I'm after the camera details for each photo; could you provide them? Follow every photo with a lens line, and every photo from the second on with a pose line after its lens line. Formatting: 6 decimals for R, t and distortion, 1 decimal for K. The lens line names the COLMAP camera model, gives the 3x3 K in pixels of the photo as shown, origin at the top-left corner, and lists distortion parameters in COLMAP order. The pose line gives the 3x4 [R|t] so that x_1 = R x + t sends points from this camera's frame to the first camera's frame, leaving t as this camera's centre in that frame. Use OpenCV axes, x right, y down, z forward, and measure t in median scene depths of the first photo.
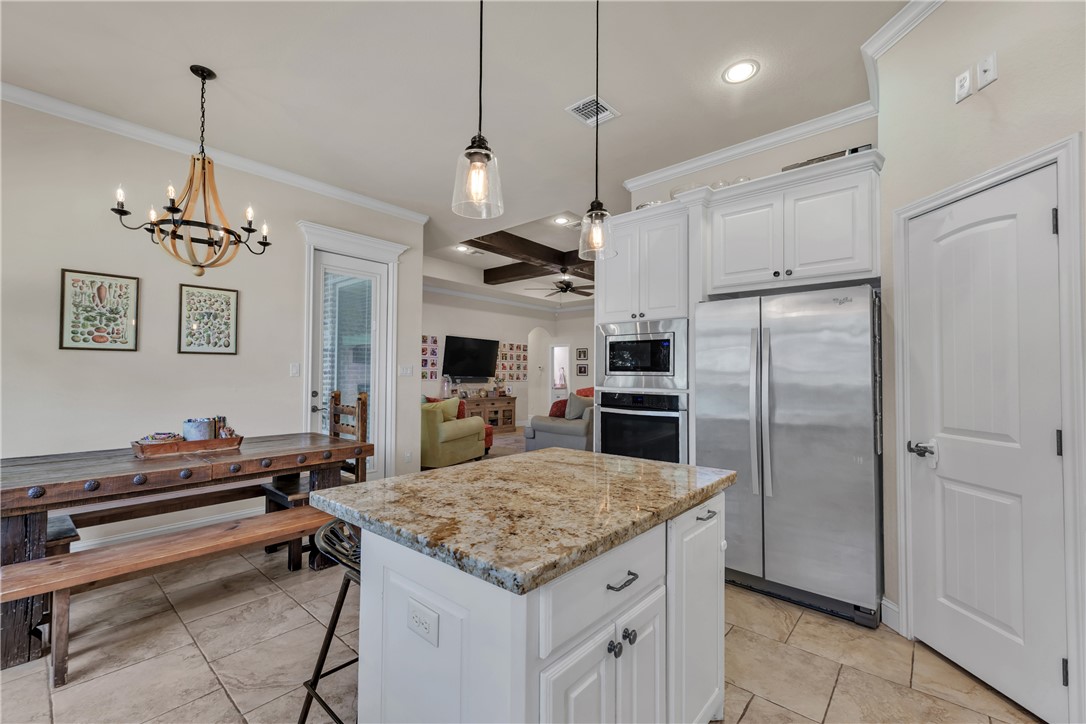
lens RADIAL K [[498.4, 0, 543.0], [0, 498.4, 362.0], [0, 0, 1]] dist [0.000370, 0.000026]
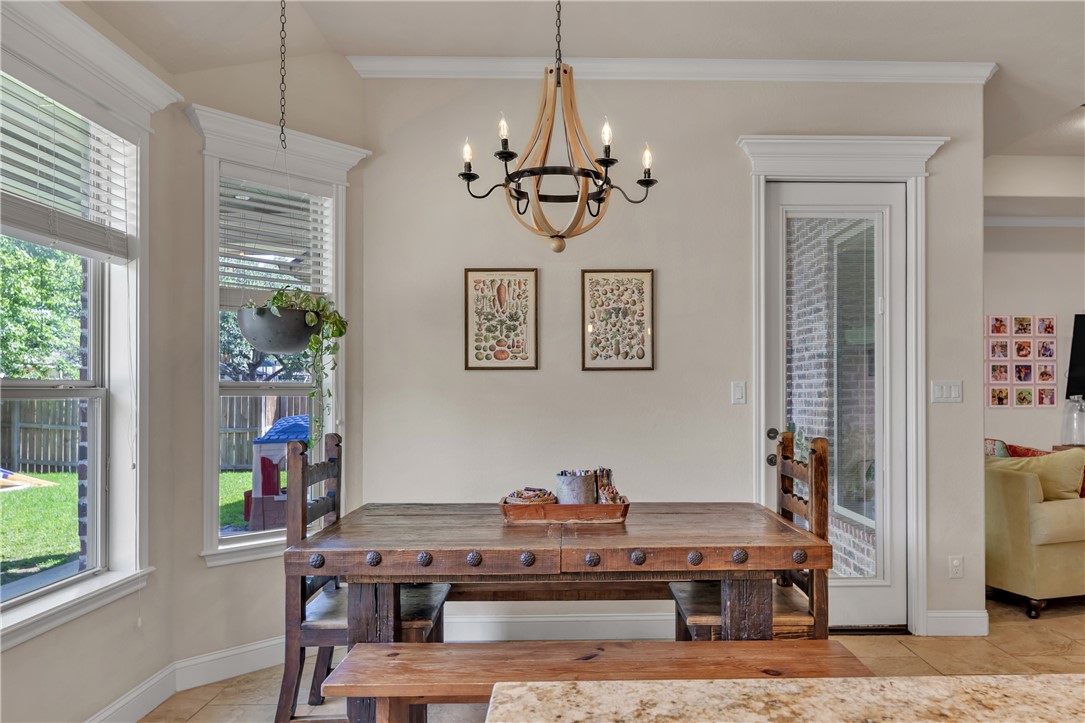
lens RADIAL K [[777.6, 0, 545.2], [0, 777.6, 388.4], [0, 0, 1]] dist [-0.004132, -0.000207]
pose [[0.669139, -0.011009, -0.743056, 0.038420], [0.026422, 0.999611, 0.008983, -0.003940], [0.742668, -0.025644, 0.669169, 0.251013]]
